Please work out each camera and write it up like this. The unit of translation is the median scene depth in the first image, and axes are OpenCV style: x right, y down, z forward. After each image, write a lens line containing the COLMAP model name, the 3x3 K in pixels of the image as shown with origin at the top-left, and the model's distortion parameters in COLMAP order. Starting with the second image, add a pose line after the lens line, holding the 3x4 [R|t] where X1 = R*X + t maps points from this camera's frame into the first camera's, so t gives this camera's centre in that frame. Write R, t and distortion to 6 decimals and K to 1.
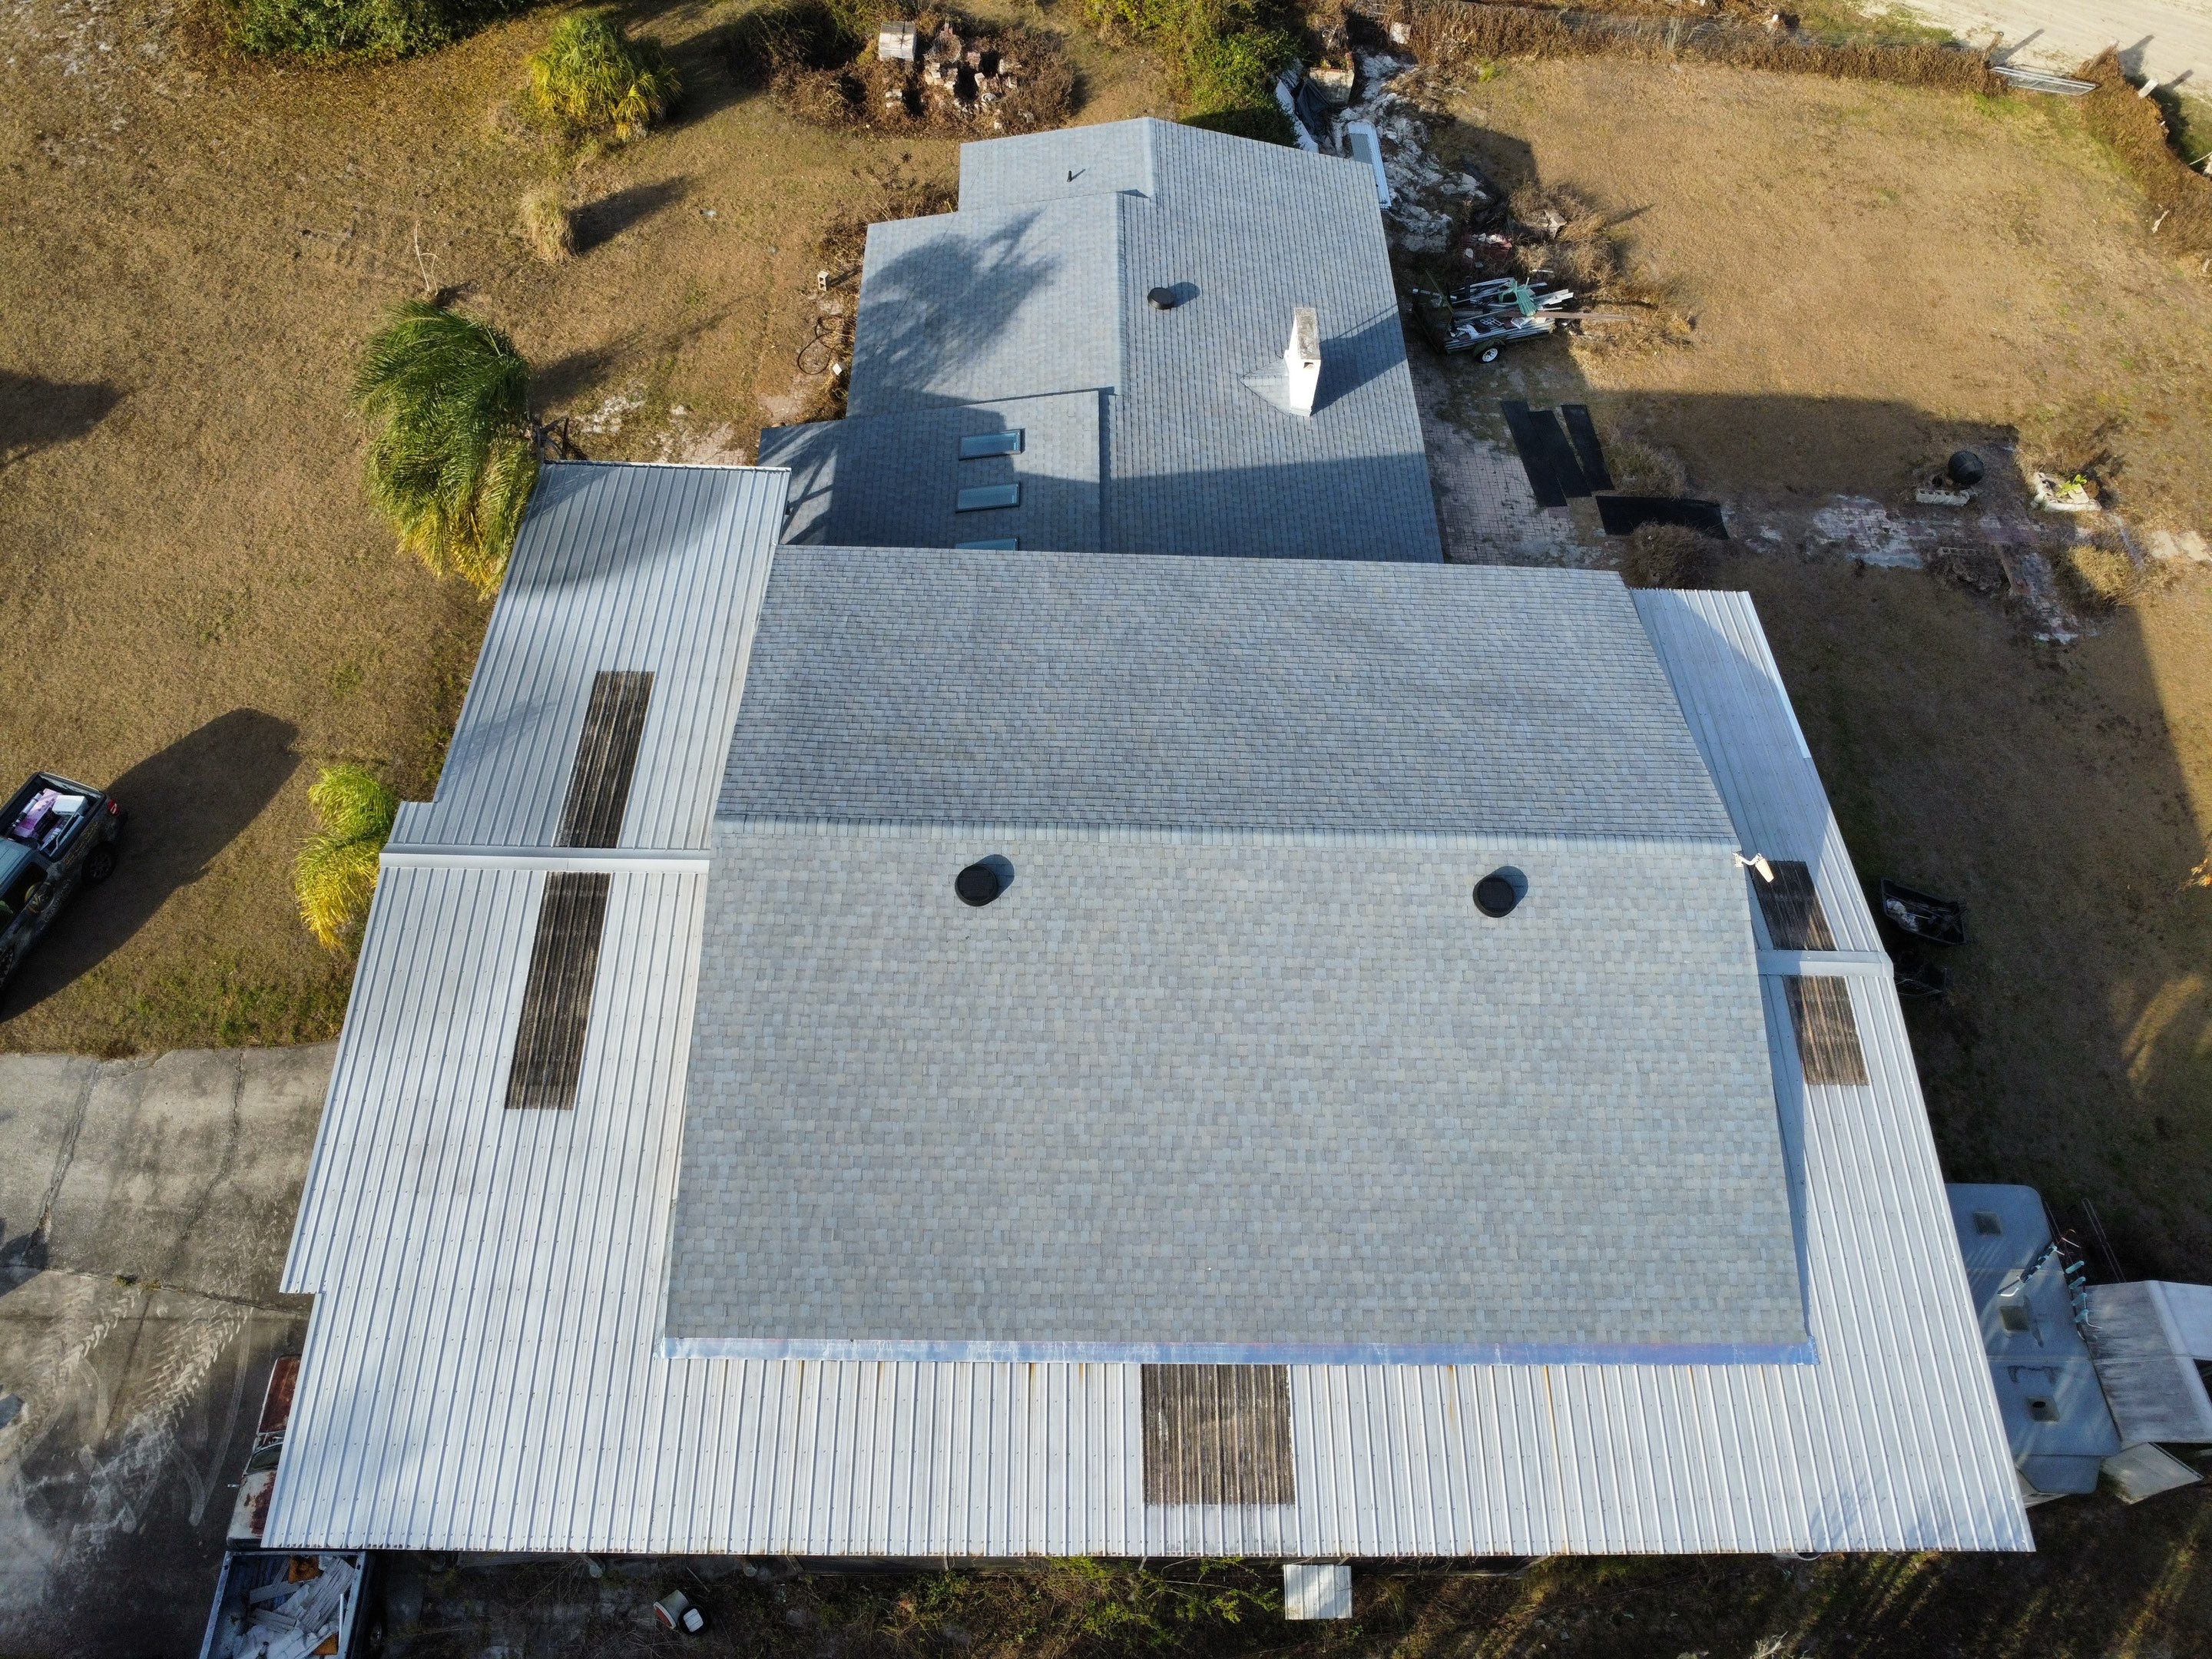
lens RADIAL K [[1599.8, 0, 1088.3], [0, 1599.8, 823.2], [0, 0, 1]] dist [-0.025927, -0.009176]
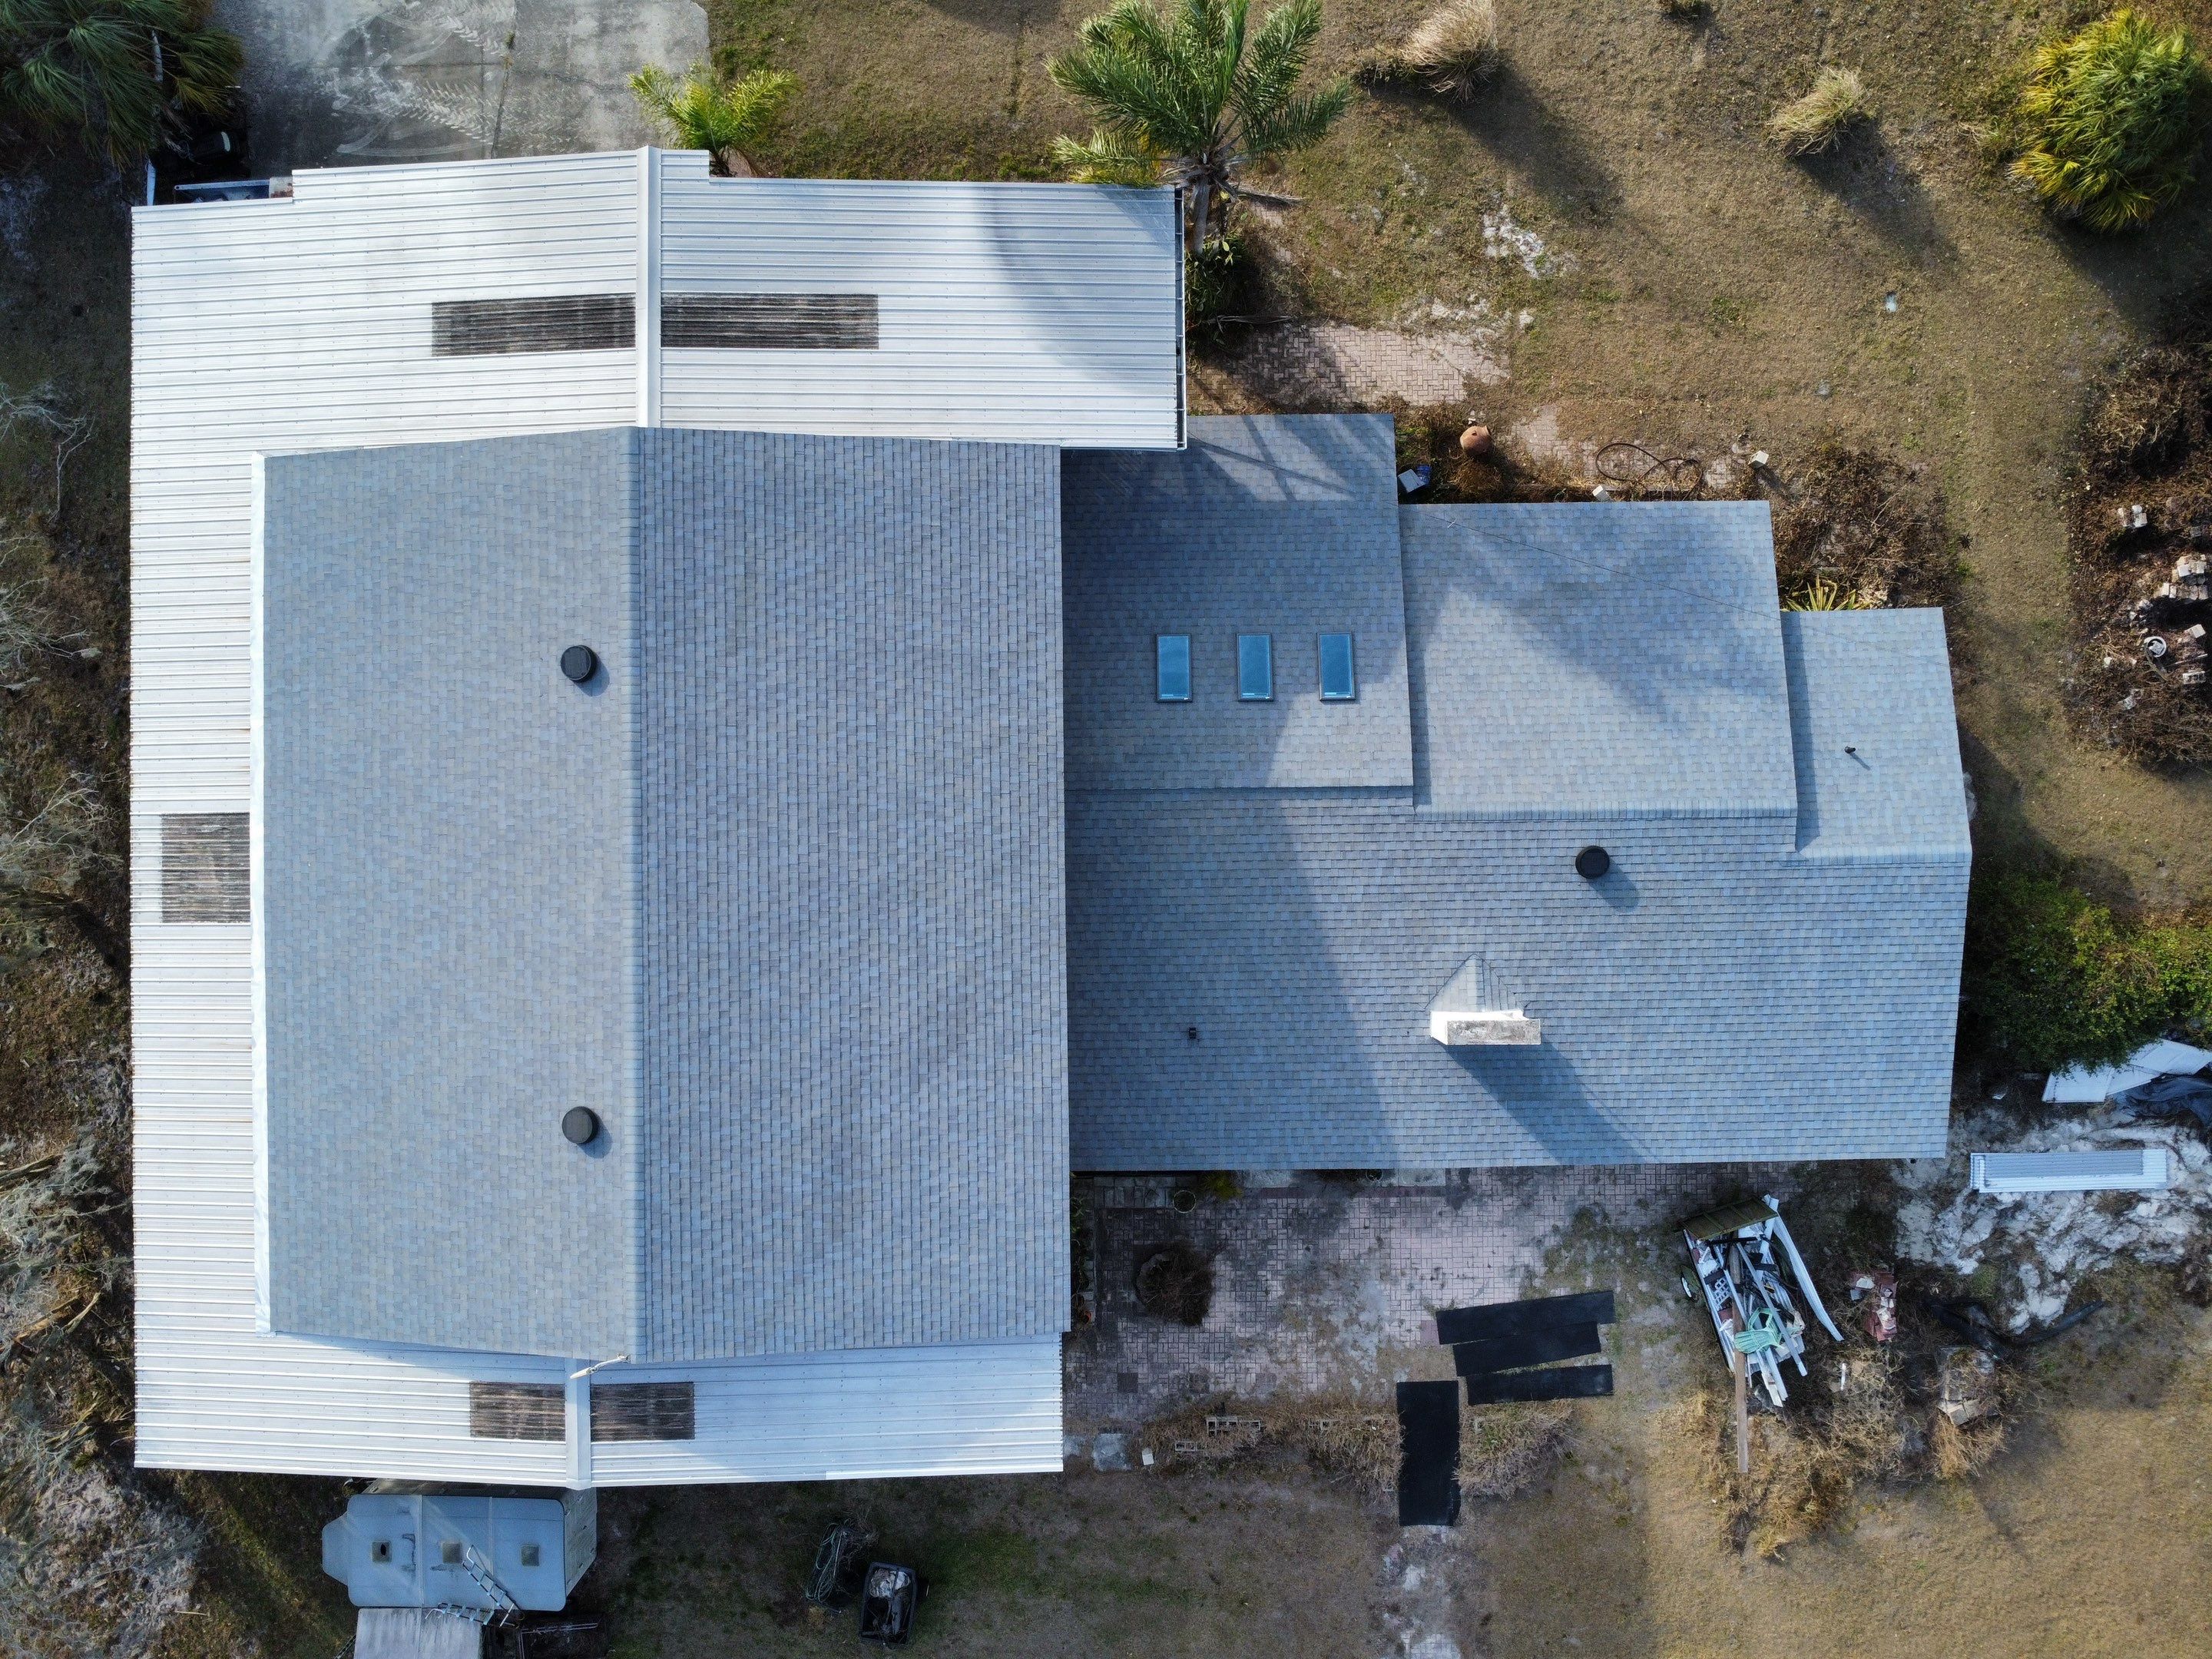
lens RADIAL K [[1599.8, 0, 1094.1], [0, 1599.8, 812.0], [0, 0, 1]] dist [-0.025927, -0.009176]
pose [[0.005267, 0.997822, -0.065747, 0.104868], [-0.826306, 0.041372, 0.561700, -0.838022], [0.563197, 0.051369, 0.824724, 0.256346]]
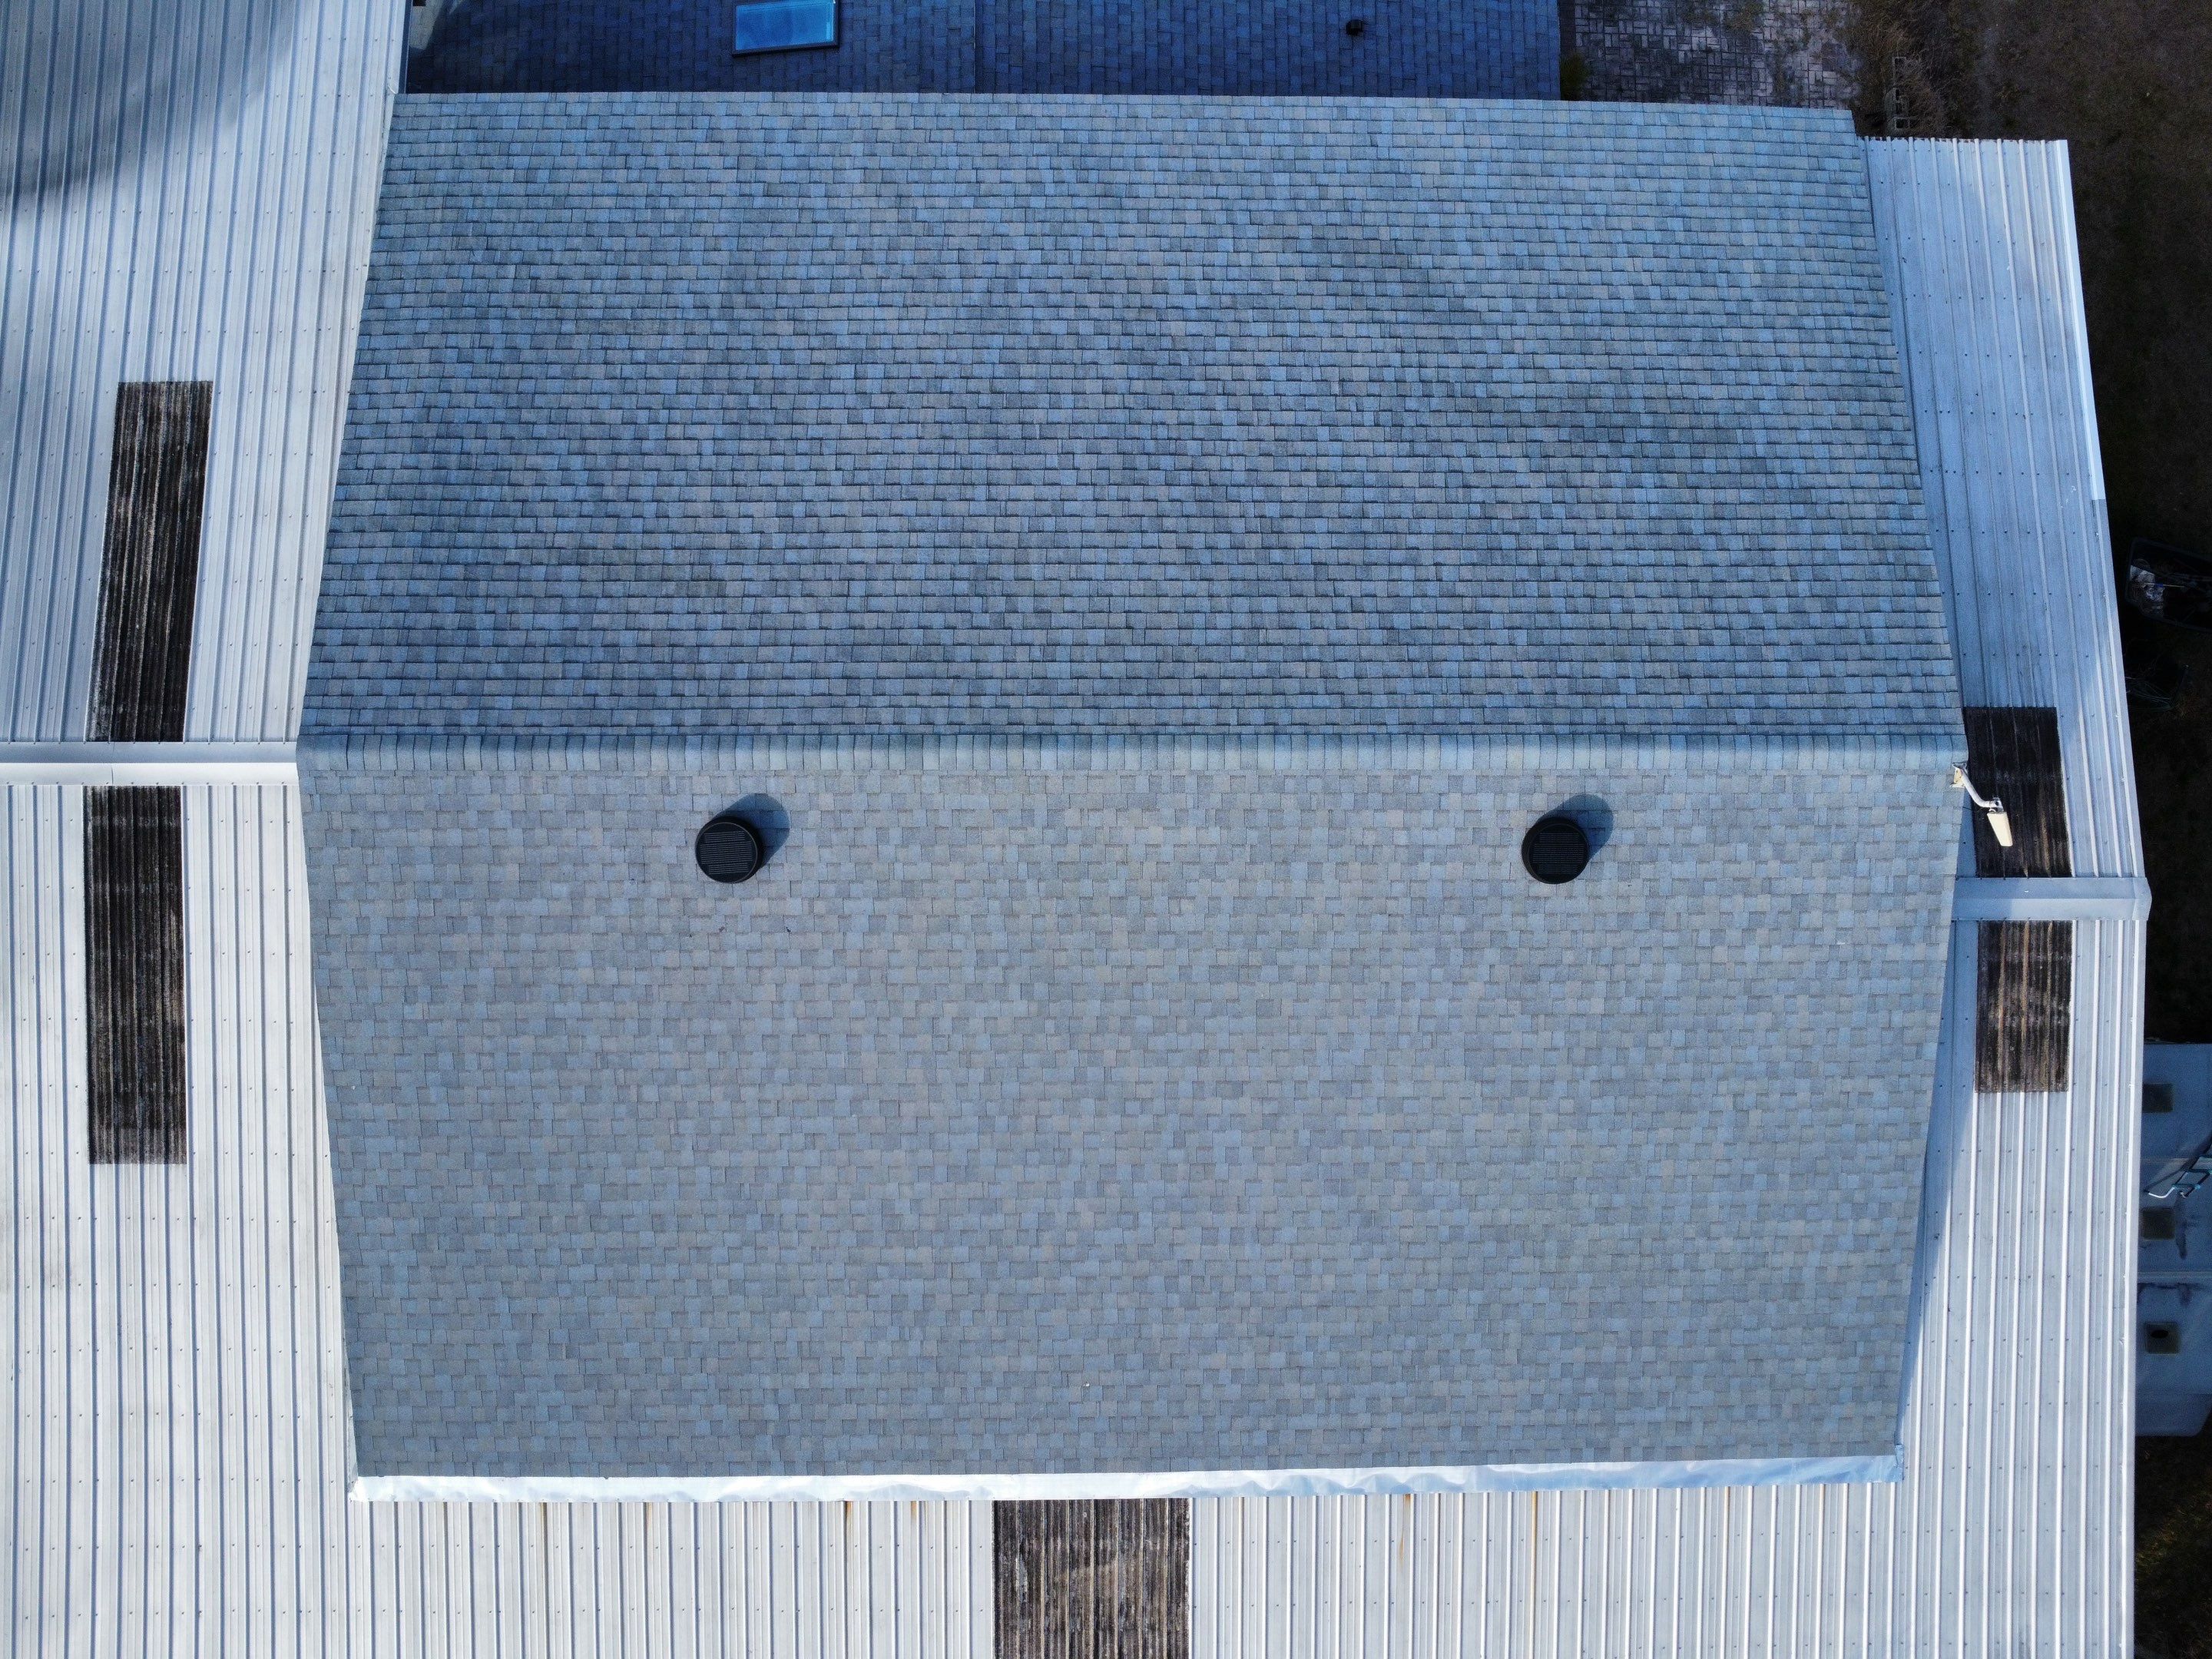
lens RADIAL K [[1599.8, 0, 1088.1], [0, 1599.8, 820.7], [0, 0, 1]] dist [-0.025927, -0.009176]
pose [[0.999713, 0.001305, -0.023925, 0.080787], [0.010868, 0.865205, 0.501300, -0.265716], [0.021354, -0.501416, 0.864942, 0.433842]]
